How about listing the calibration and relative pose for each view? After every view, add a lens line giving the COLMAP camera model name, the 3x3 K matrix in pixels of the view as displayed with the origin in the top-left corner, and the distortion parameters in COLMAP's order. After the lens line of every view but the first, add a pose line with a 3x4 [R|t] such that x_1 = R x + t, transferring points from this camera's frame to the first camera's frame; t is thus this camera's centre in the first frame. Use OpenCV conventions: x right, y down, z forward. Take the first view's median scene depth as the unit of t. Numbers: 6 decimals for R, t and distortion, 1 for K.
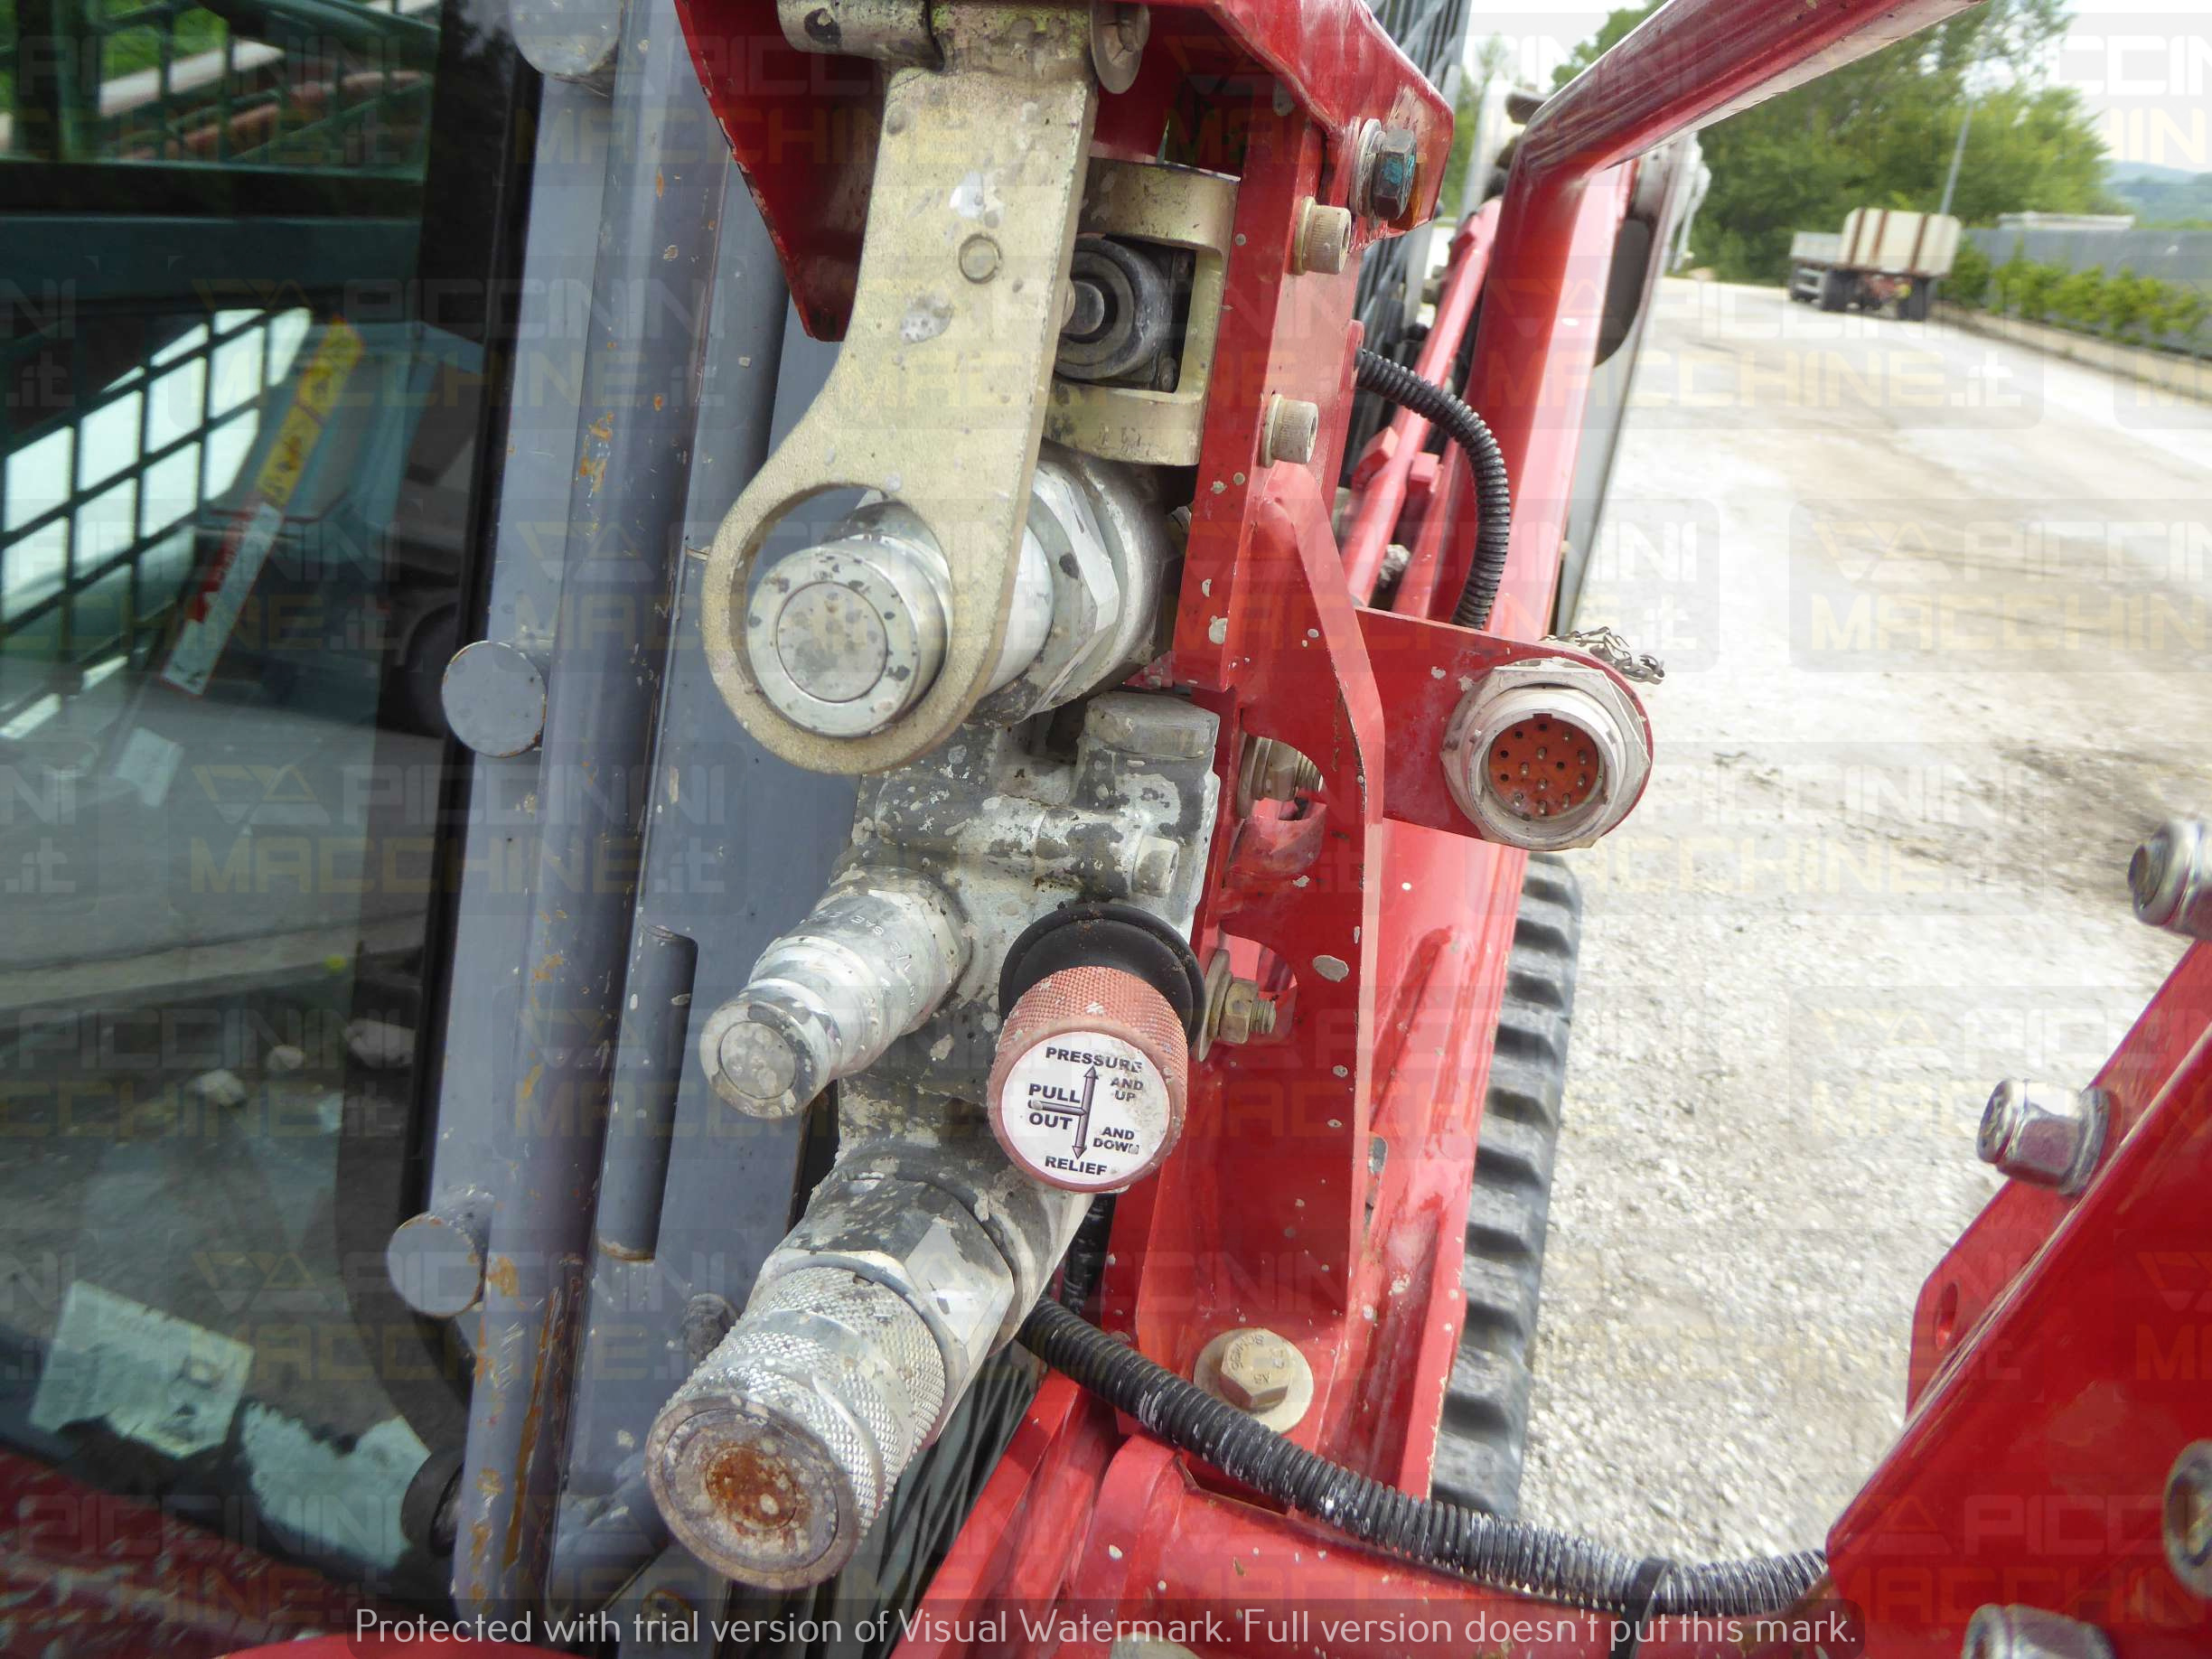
lens RADIAL K [[1580.0, 0, 1106.0], [0, 1580.0, 829.5], [0, 0, 1]] dist [-0.005426, -0.002329]
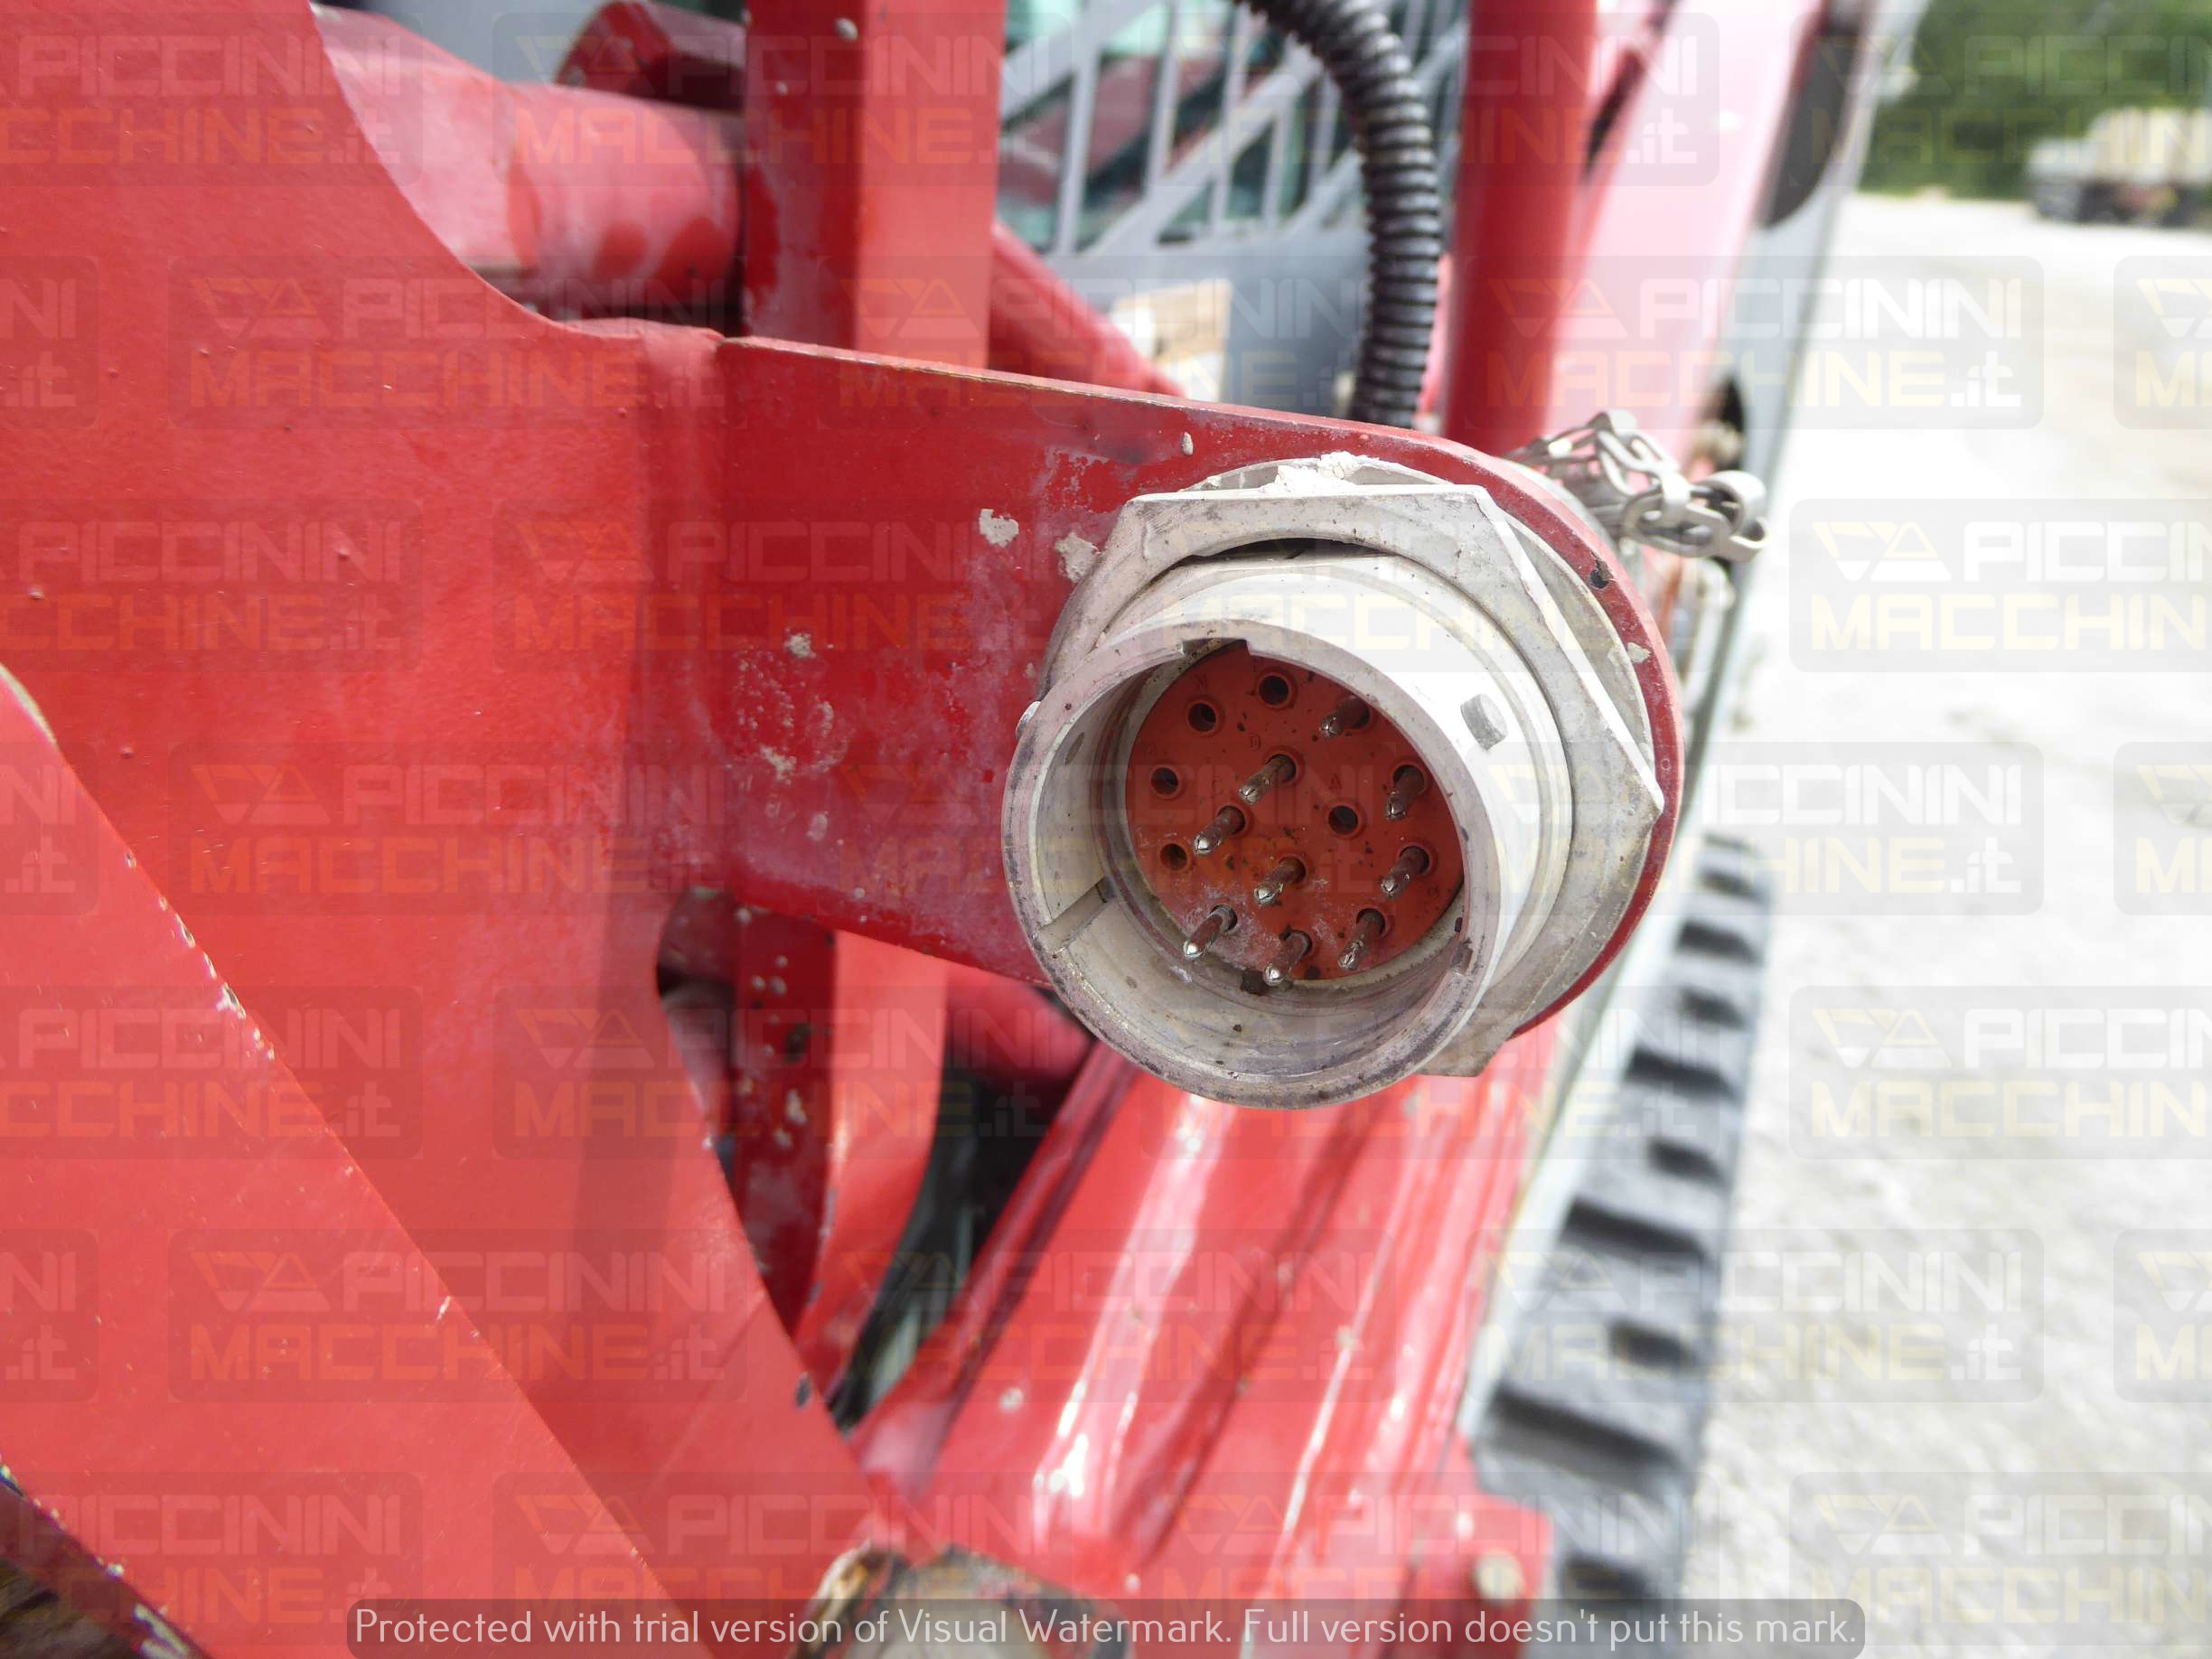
lens RADIAL K [[1580.0, 0, 1106.0], [0, 1580.0, 829.5], [0, 0, 1]] dist [-0.005426, -0.002329]
pose [[0.992468, -0.008193, -0.122228, 0.275926], [0.010712, 0.999743, 0.019968, -0.044151], [0.122033, -0.021127, 0.992301, 0.691916]]
